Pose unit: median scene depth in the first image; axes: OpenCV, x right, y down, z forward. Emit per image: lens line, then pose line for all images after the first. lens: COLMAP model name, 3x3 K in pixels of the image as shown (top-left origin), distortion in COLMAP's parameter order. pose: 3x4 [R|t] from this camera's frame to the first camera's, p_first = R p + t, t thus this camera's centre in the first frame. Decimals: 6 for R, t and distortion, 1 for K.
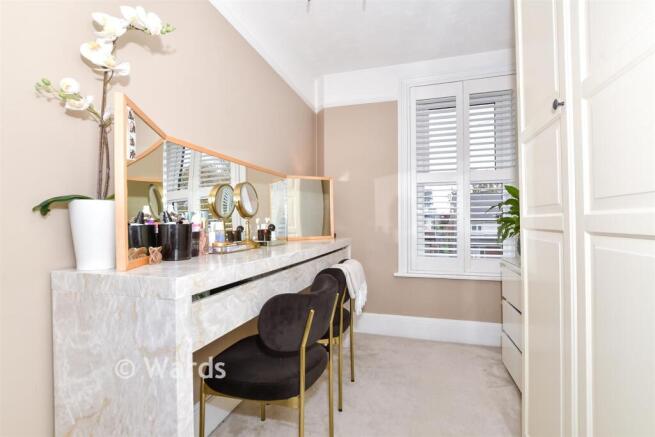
lens RADIAL K [[301.9, 0, 325.6], [0, 301.9, 219.8], [0, 0, 1]] dist [-0.015070, -0.000583]
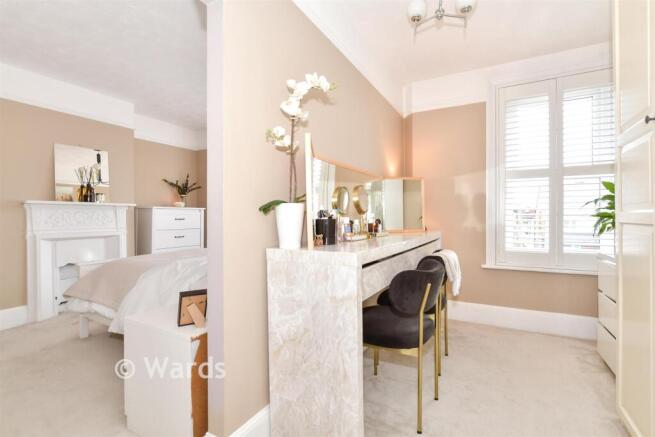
lens RADIAL K [[301.9, 0, 327.2], [0, 301.9, 218.9], [0, 0, 1]] dist [-0.015070, -0.000583]
pose [[0.976588, 0.001104, -0.215115, -0.161863], [0.002199, 0.999883, 0.015111, -0.006244], [0.215107, -0.015230, 0.976472, -0.316577]]
